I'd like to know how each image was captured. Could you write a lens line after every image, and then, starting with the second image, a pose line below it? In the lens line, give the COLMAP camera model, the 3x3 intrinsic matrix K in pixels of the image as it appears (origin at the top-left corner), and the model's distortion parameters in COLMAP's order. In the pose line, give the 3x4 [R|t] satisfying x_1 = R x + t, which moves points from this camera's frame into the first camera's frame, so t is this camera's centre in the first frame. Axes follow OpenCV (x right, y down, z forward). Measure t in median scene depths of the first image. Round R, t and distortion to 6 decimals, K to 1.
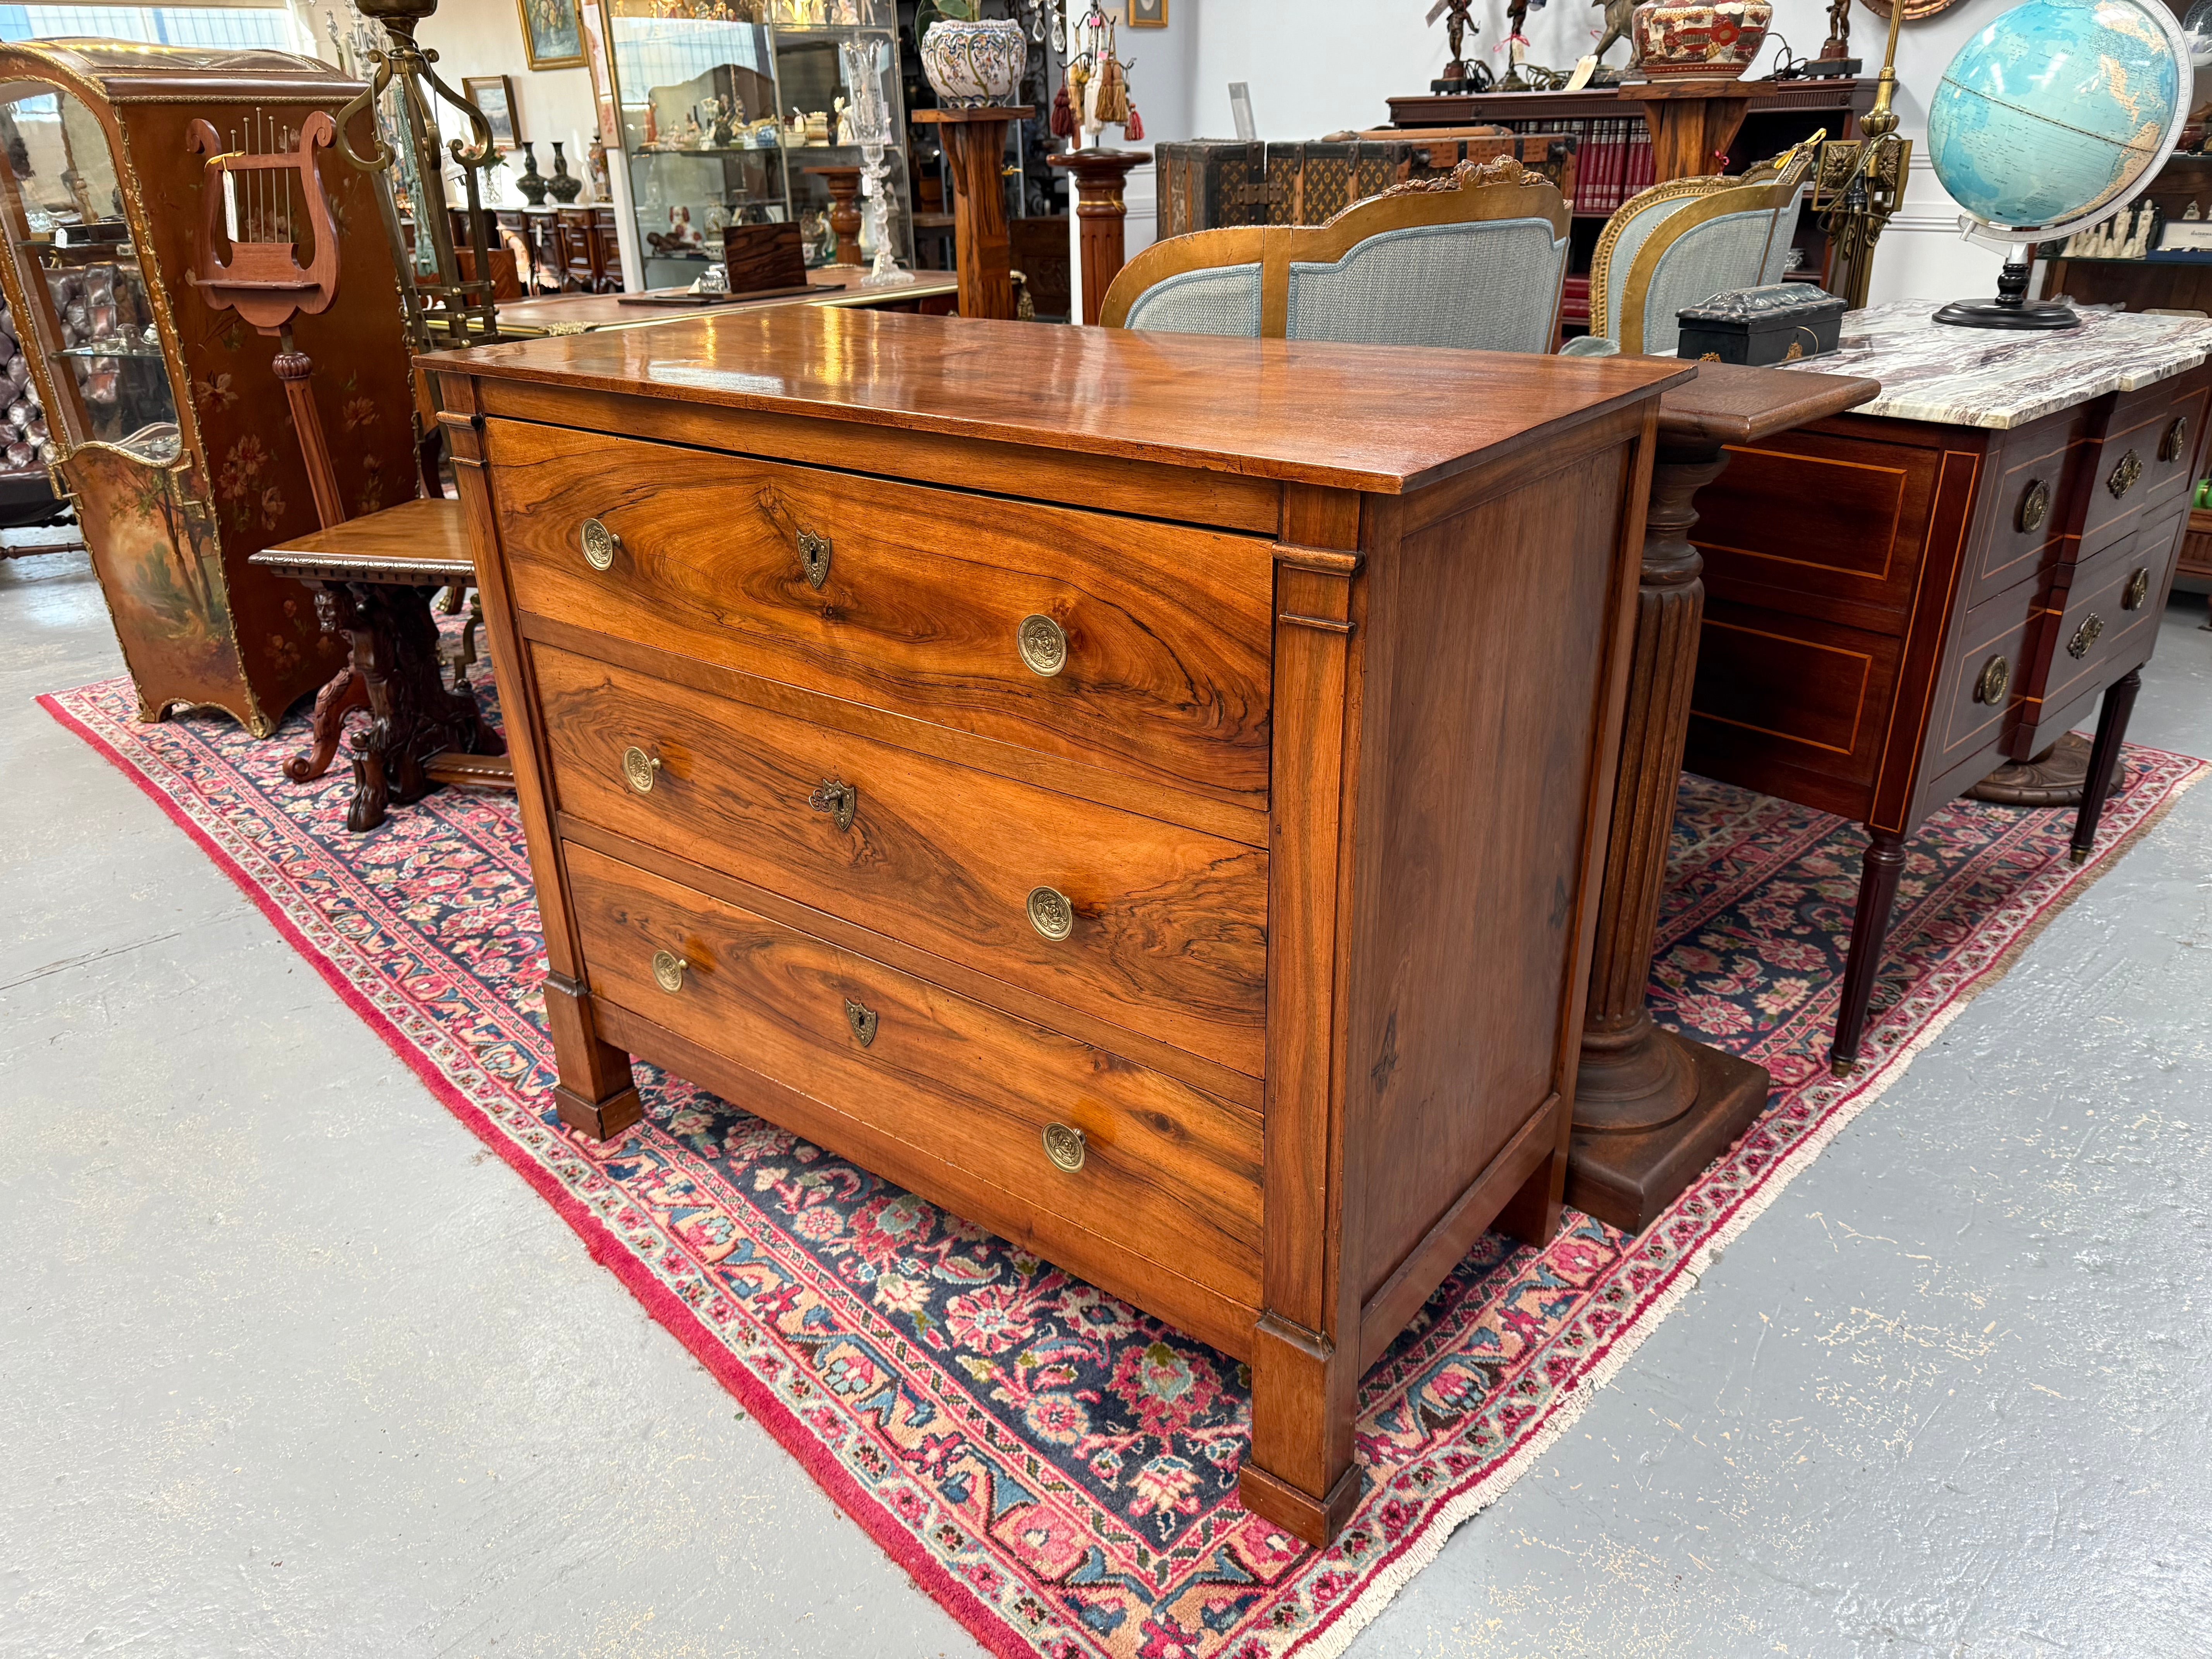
lens RADIAL K [[1559.1, 0, 1106.4], [0, 1559.1, 825.9], [0, 0, 1]] dist [0.030233, -0.053637]
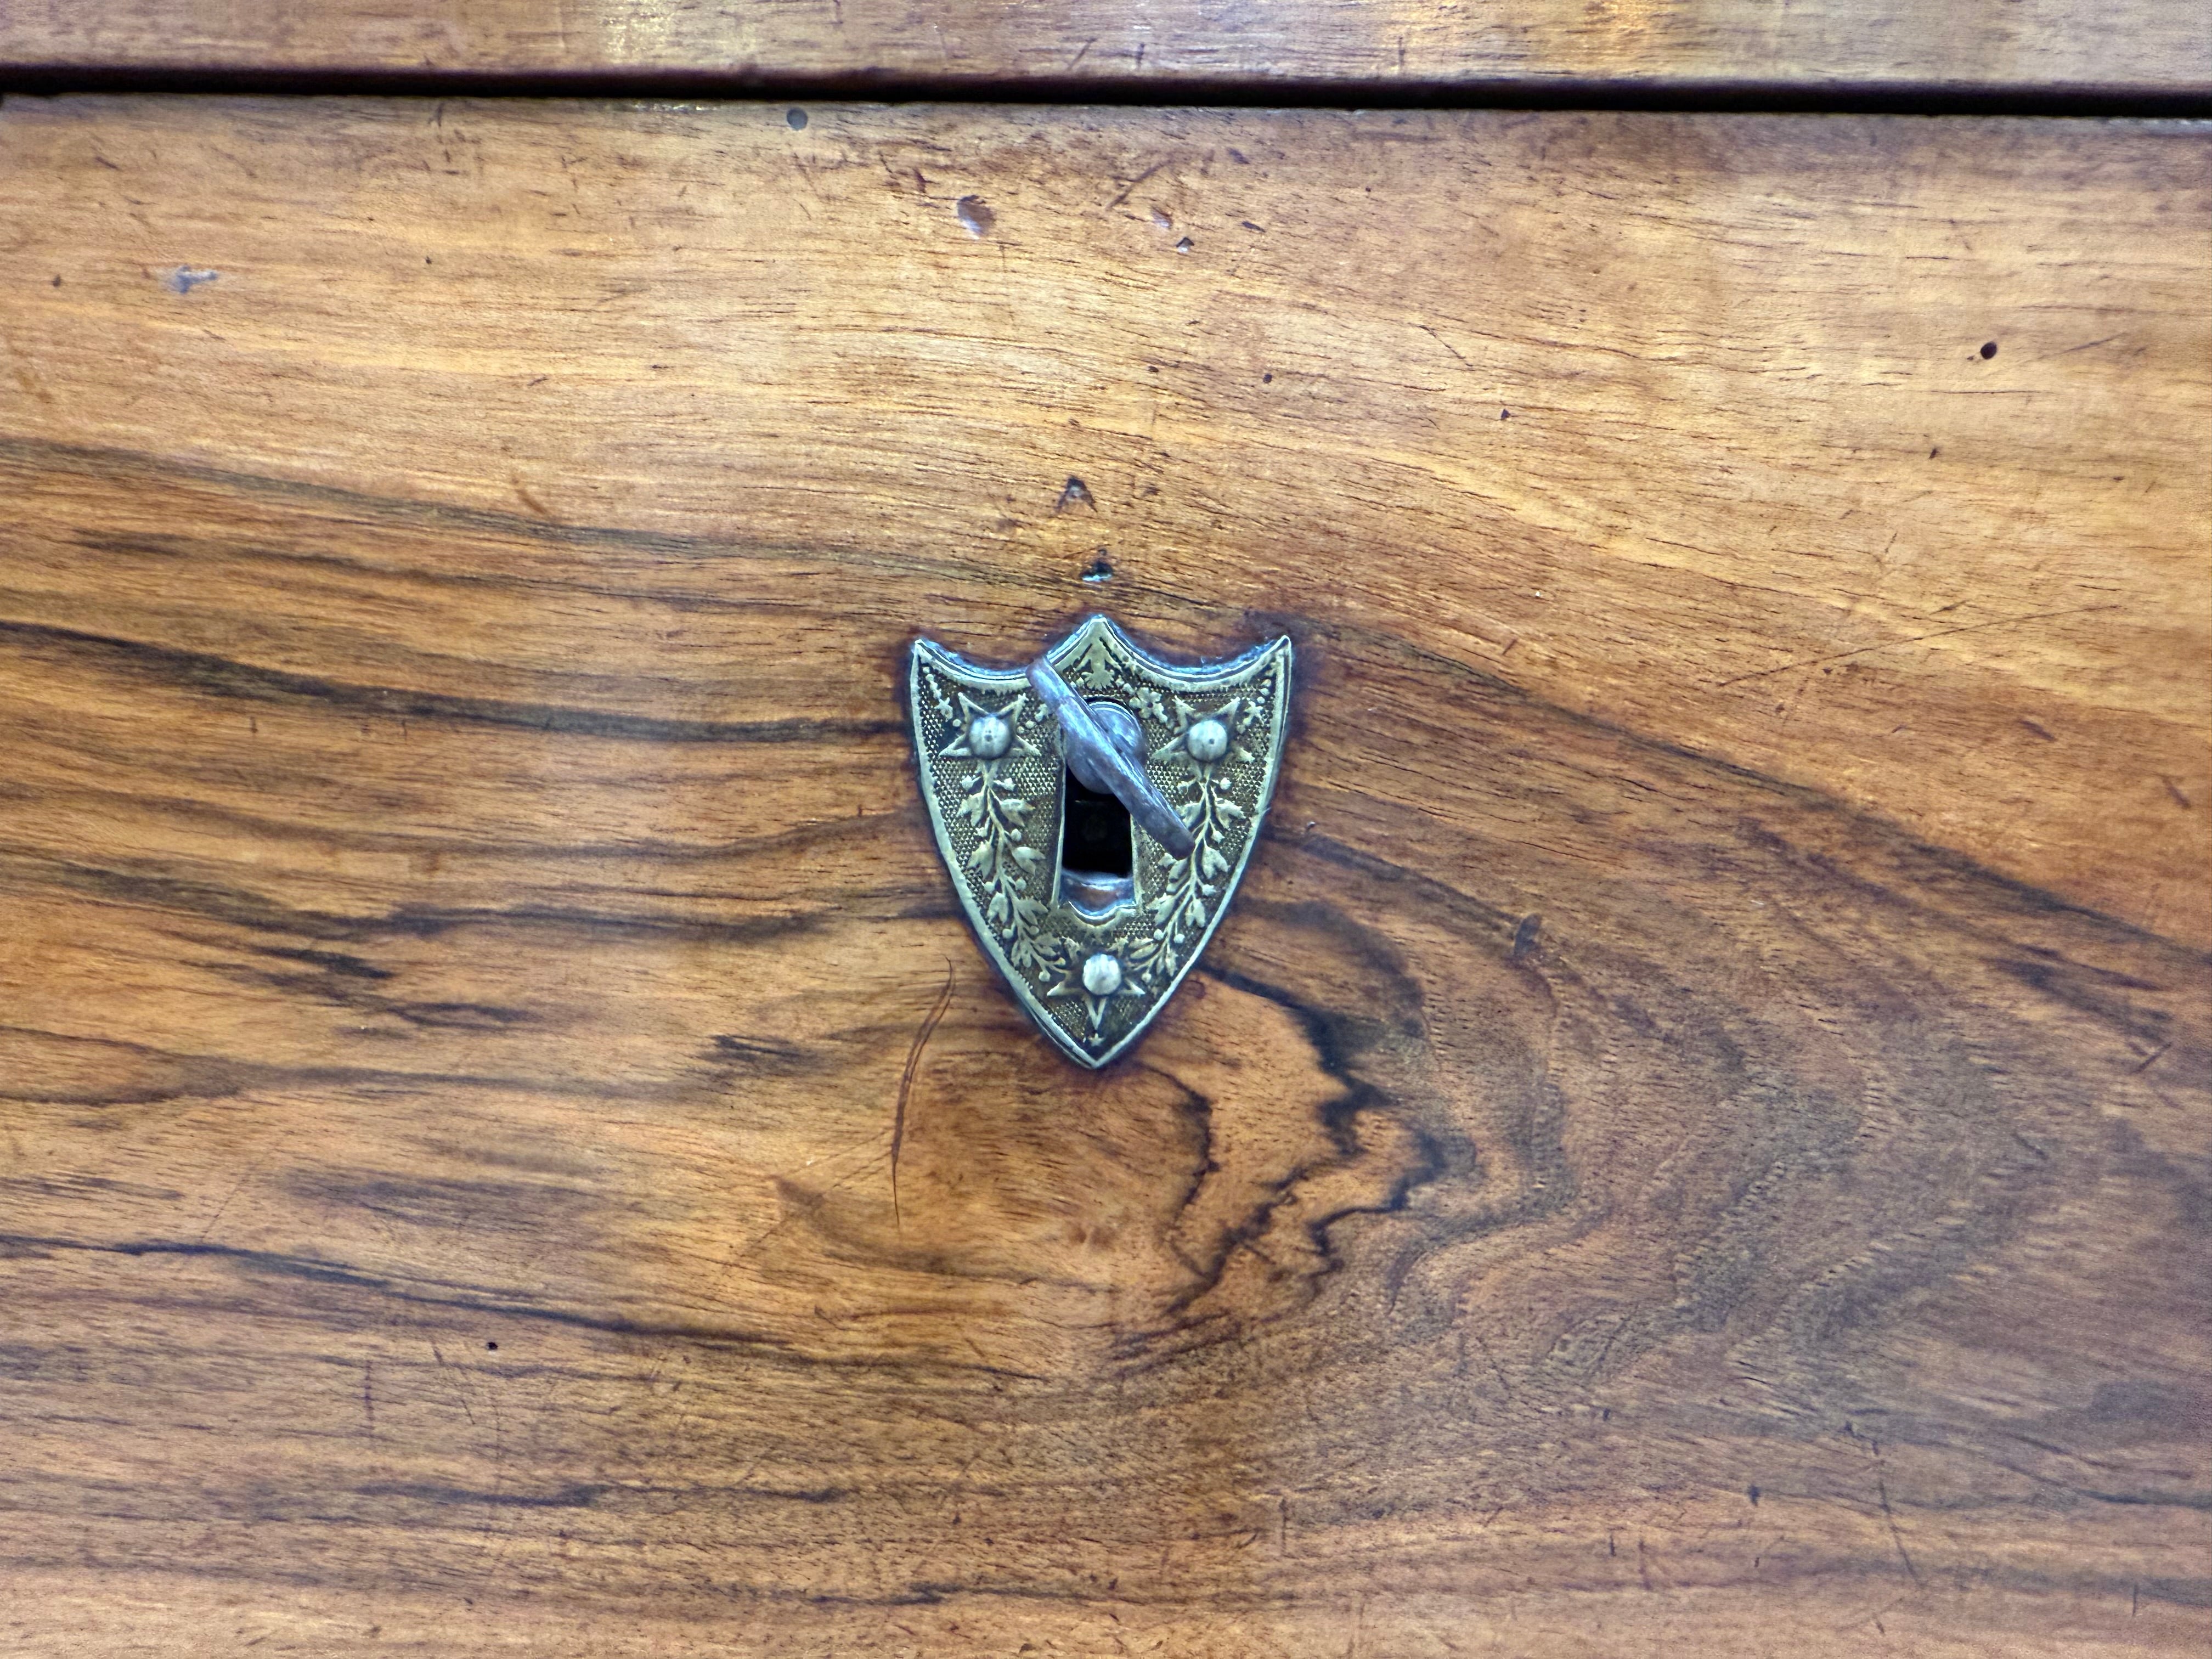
lens RADIAL K [[1614.0, 0, 1100.9], [0, 1614.0, 844.6], [0, 0, 1]] dist [-0.015074, -0.008206]
pose [[0.777631, -0.088711, 0.622430, -0.208801], [0.232064, 0.960589, -0.153022, 0.004423], [-0.584325, 0.263438, 0.767571, 0.759248]]
